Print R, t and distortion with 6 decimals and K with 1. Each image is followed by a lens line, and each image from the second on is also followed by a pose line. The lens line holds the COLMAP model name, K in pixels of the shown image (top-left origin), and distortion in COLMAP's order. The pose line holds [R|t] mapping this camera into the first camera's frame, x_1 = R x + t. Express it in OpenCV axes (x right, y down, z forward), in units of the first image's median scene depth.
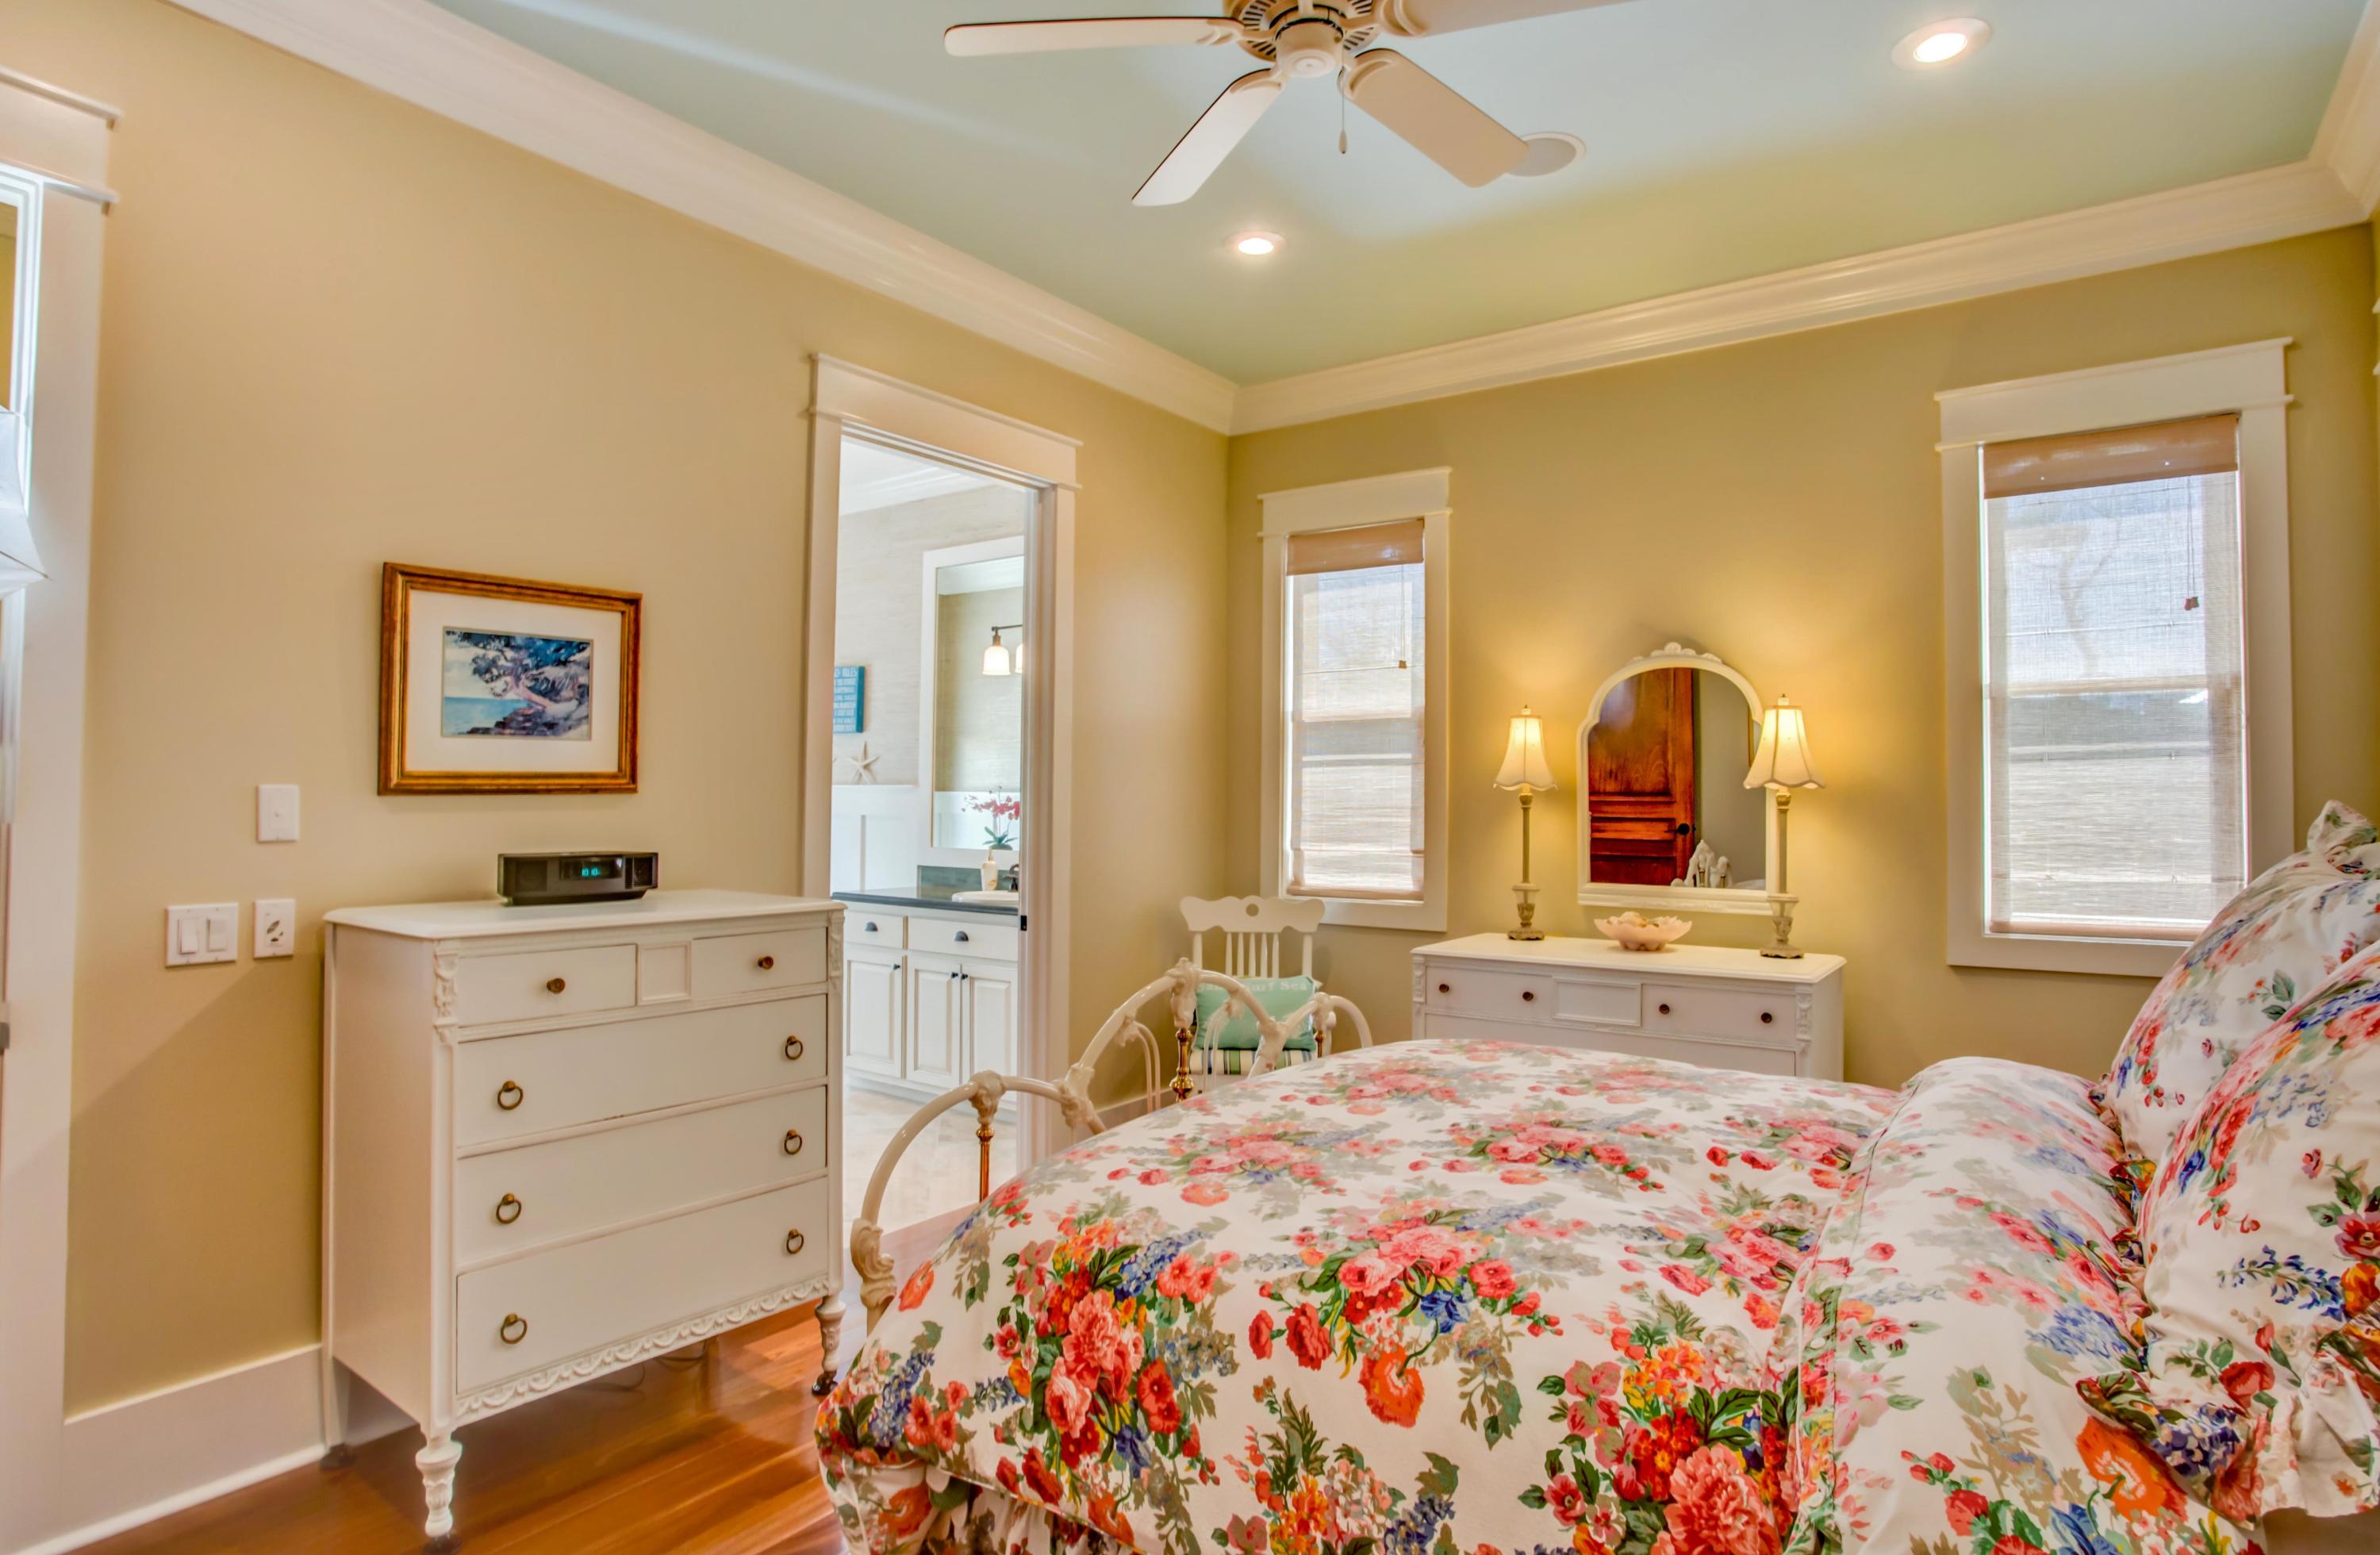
lens RADIAL K [[1224.4, 0, 1197.0], [0, 1224.4, 773.8], [0, 0, 1]] dist [-0.052762, 0.003612]
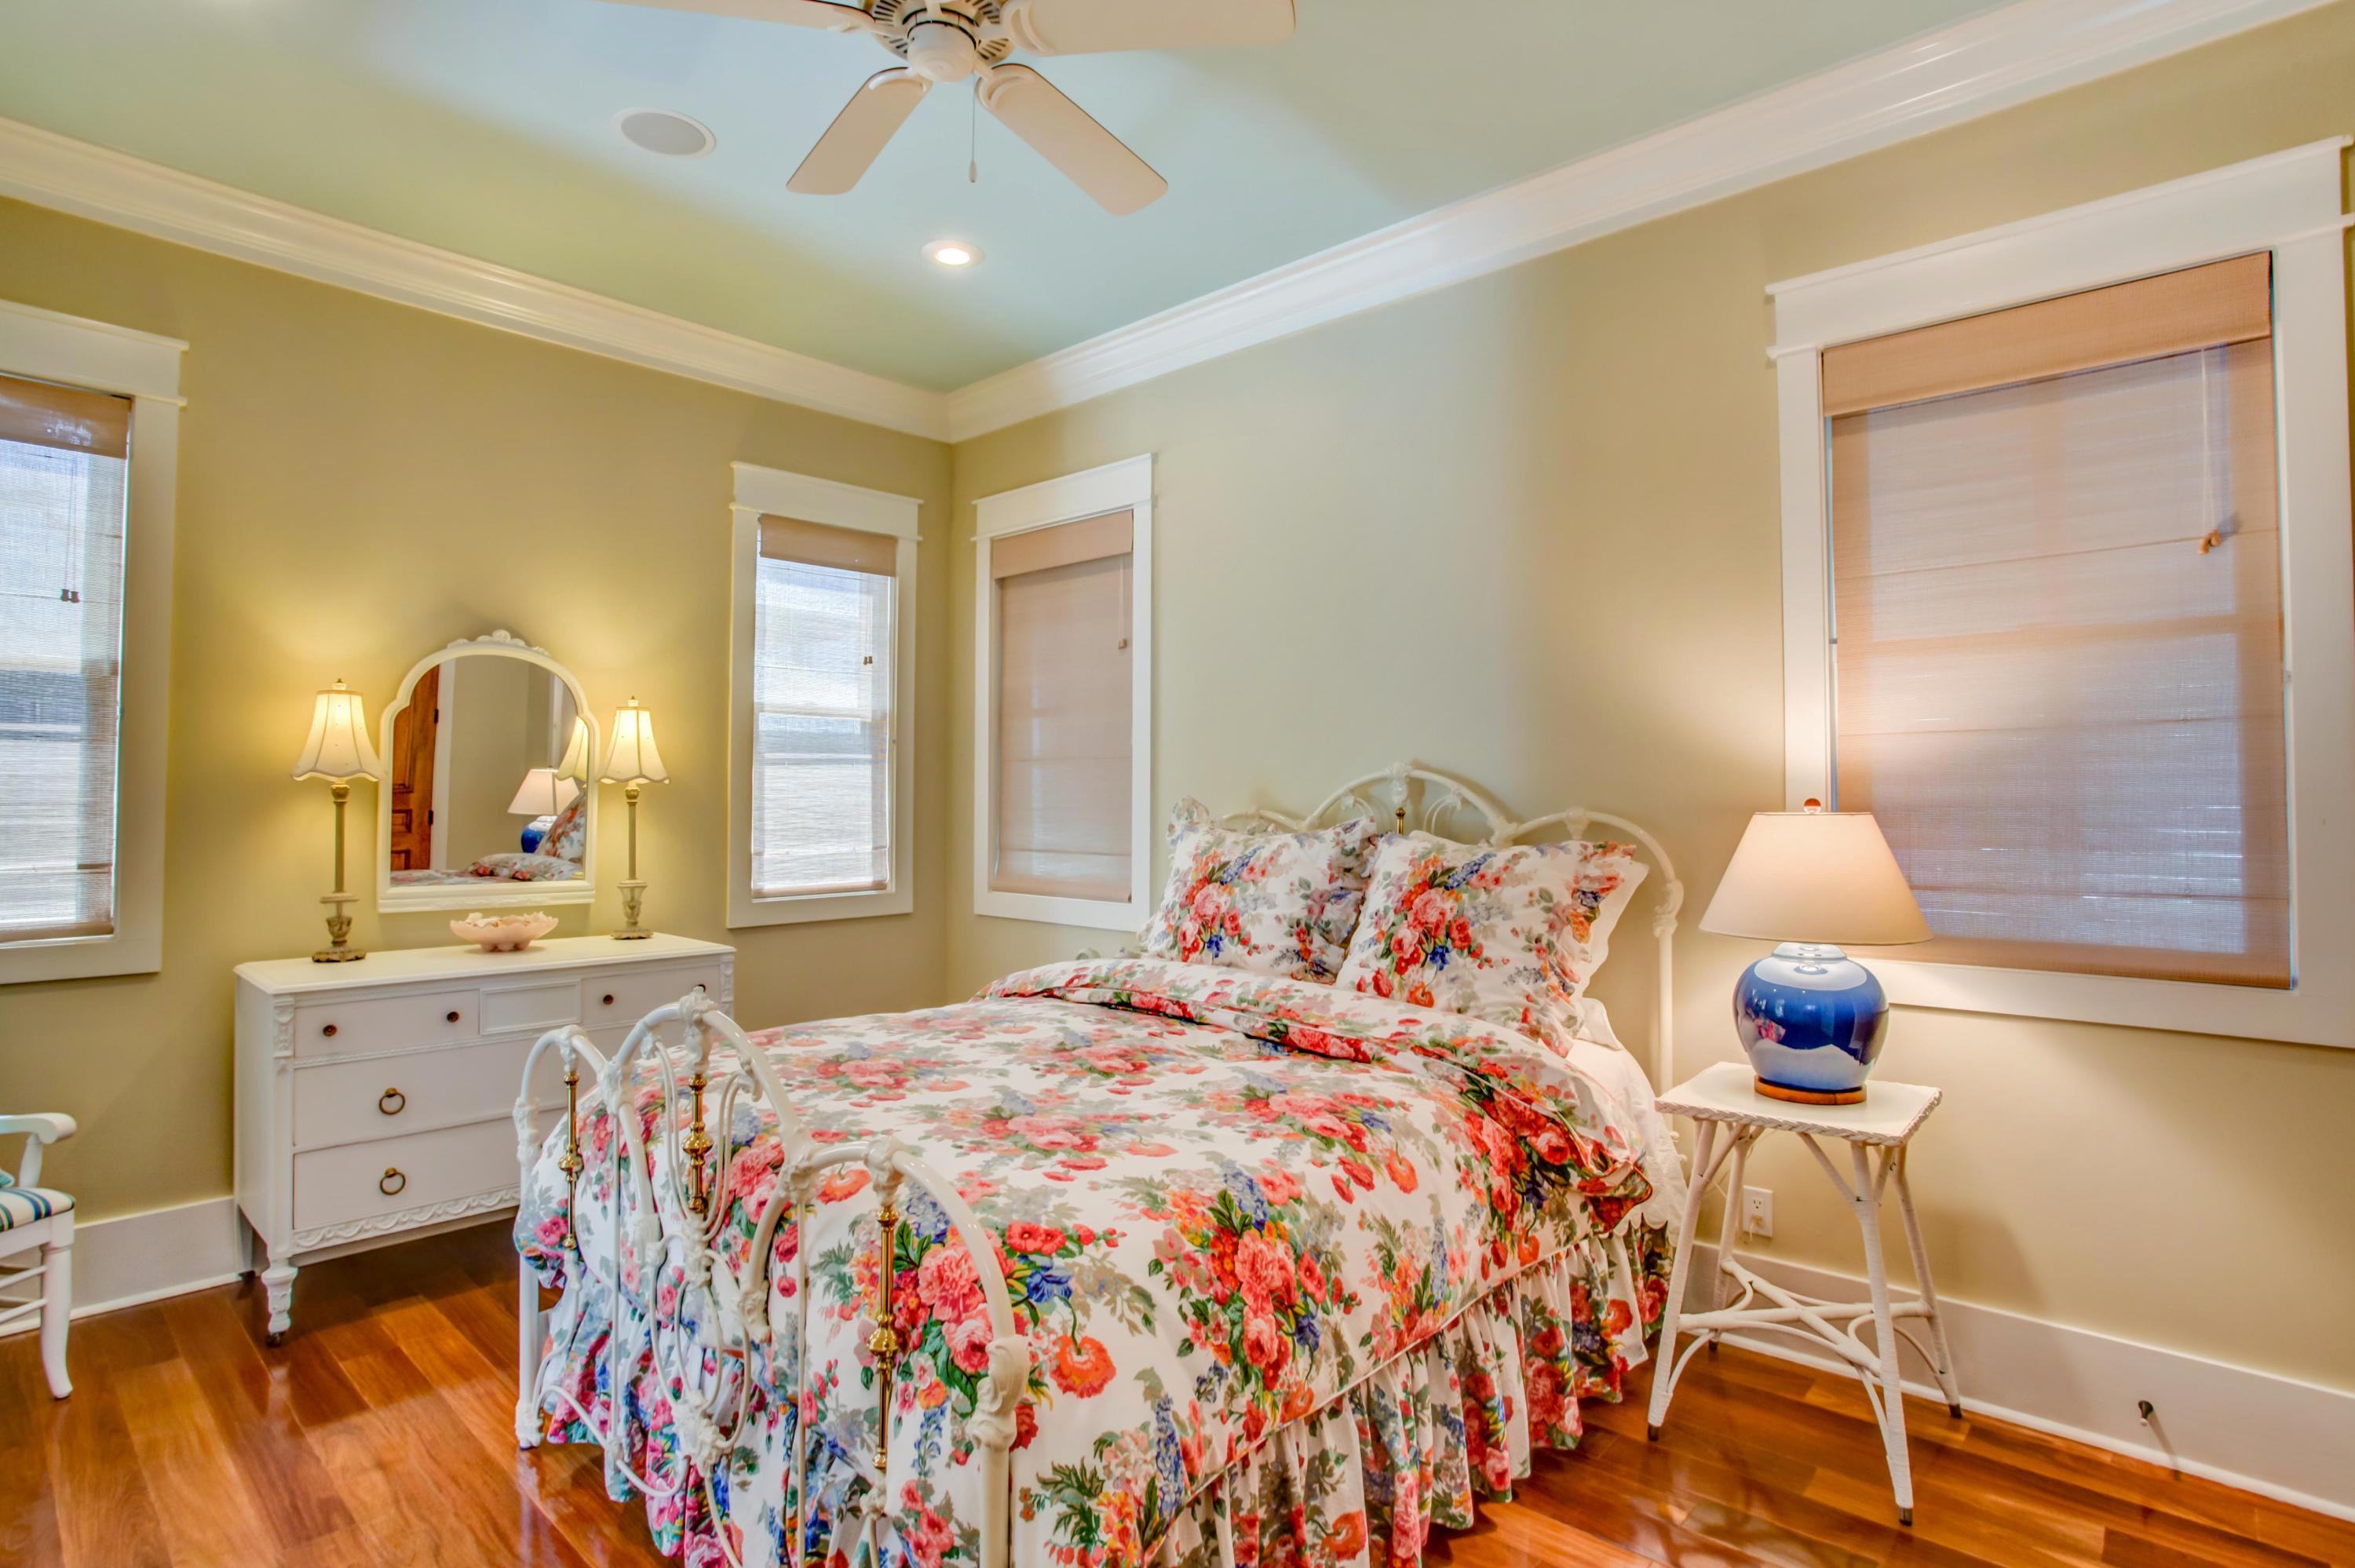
lens RADIAL K [[1146.1, 0, 1185.3], [0, 1146.1, 781.5], [0, 0, 1]] dist [-0.068173, 0.026908]
pose [[0.138994, 0.012816, 0.990210, -0.674935], [-0.023033, 0.999688, -0.009705, 0.013373], [-0.990025, -0.021458, 0.139246, 0.550867]]
